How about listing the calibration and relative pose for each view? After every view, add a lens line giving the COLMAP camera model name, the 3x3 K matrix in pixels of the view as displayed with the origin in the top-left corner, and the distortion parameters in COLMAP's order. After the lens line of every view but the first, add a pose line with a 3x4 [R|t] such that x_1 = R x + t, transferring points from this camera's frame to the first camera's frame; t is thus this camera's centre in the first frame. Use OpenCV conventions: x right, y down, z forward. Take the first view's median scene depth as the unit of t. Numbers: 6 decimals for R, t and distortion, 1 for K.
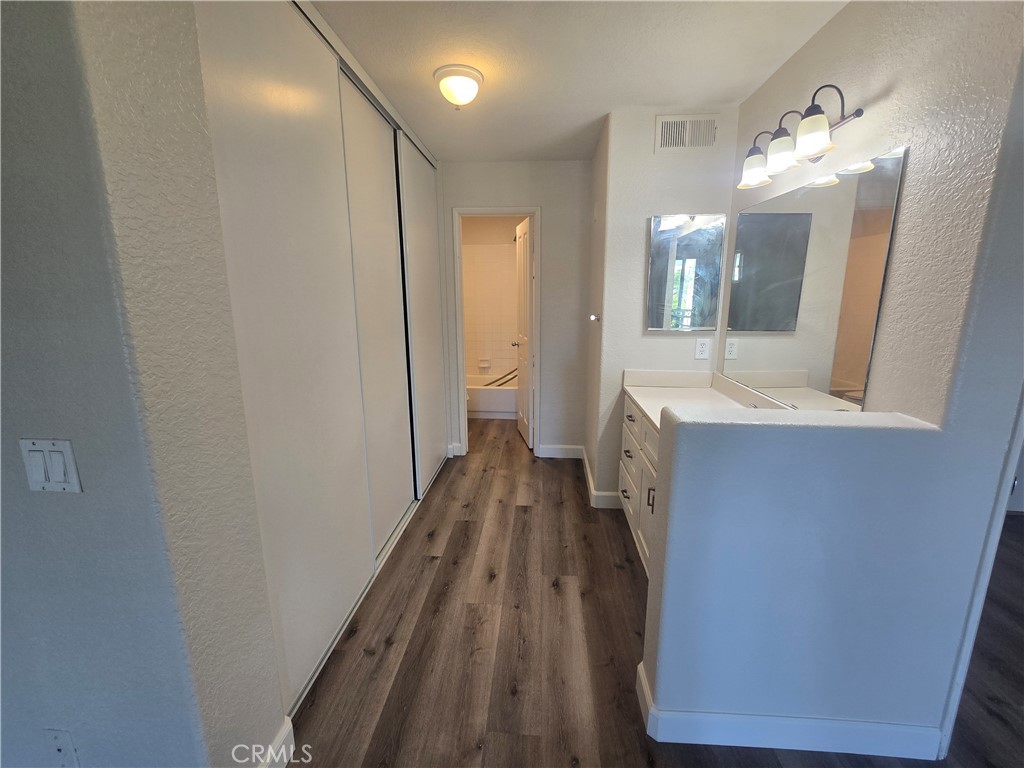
lens RADIAL K [[420.0, 0, 513.6], [0, 420.0, 375.8], [0, 0, 1]] dist [-0.000970, -0.000336]
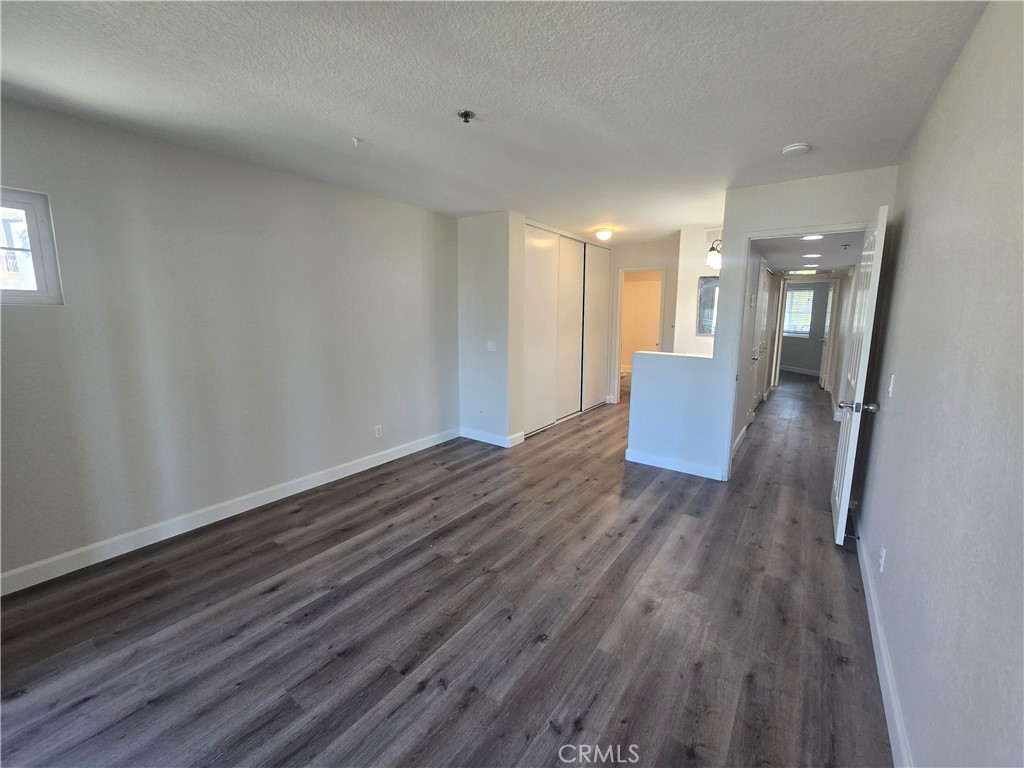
lens RADIAL K [[420.0, 0, 513.6], [0, 420.0, 375.8], [0, 0, 1]] dist [-0.000970, -0.000336]
pose [[0.850657, 0.089335, -0.518075, 0.689129], [-0.109285, 0.993978, -0.008043, 0.218515], [0.514237, 0.063460, 0.855297, -1.223856]]
